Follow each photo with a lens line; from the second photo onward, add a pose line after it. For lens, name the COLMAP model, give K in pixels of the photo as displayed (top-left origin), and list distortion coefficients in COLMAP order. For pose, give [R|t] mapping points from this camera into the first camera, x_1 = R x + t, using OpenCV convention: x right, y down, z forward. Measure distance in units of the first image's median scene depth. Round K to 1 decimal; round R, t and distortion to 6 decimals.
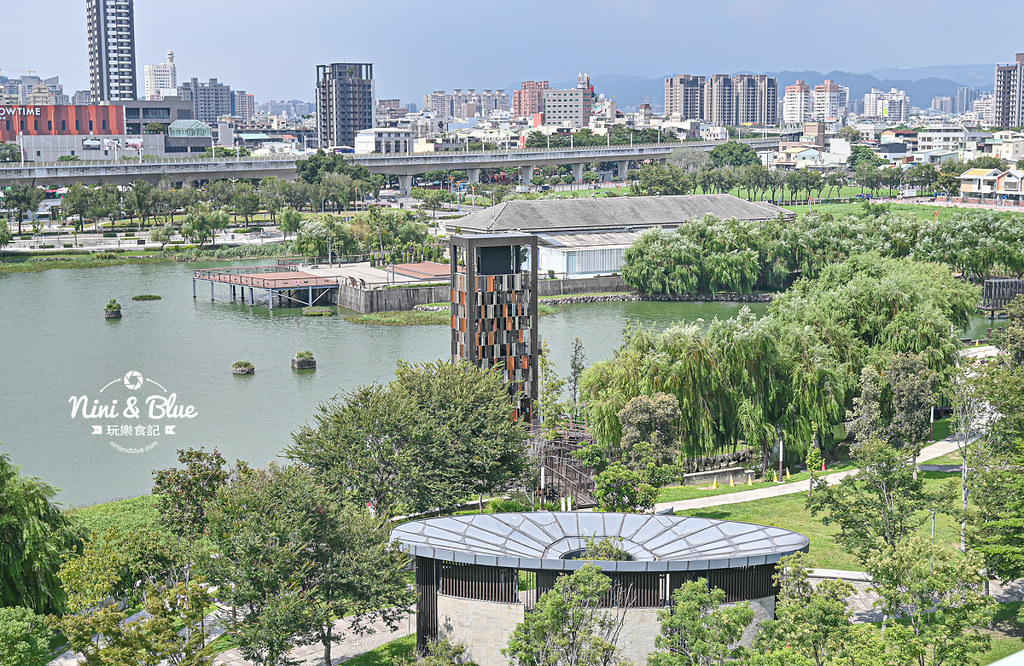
lens RADIAL K [[2112.5, 0, 512.0], [0, 2112.5, 333.0], [0, 0, 1]] dist [0.006005, -0.060508]
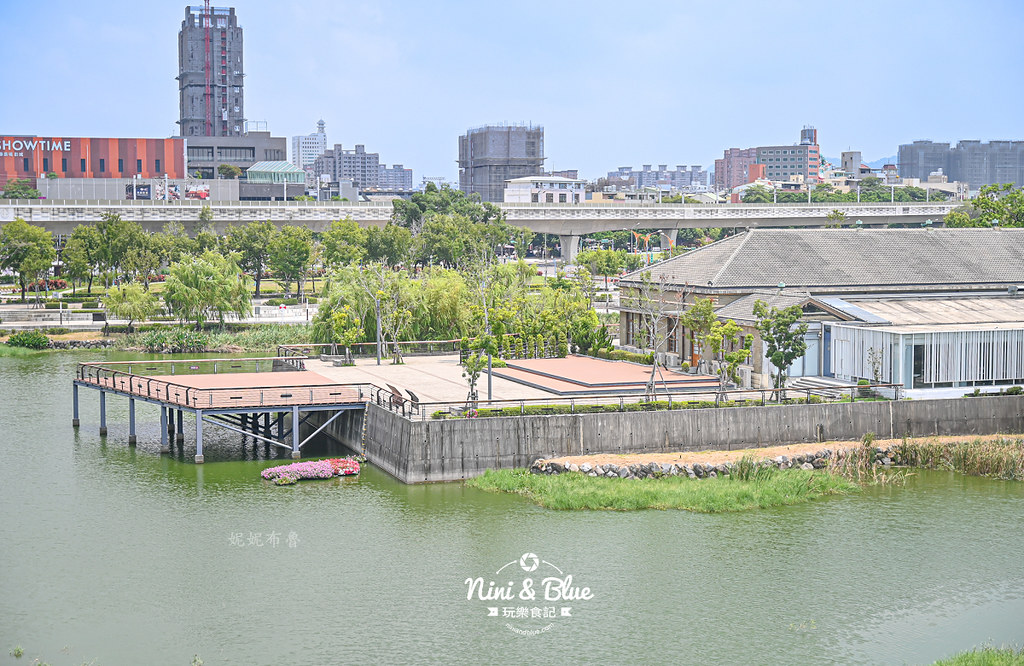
lens RADIAL K [[2112.5, 0, 512.0], [0, 2112.5, 333.0], [0, 0, 1]] dist [0.006005, -0.060508]
pose [[0.995981, 0.015195, -0.088270, -0.007563], [-0.019518, 0.998641, -0.048324, -0.008851], [0.087415, 0.049852, 0.994924, 0.299920]]
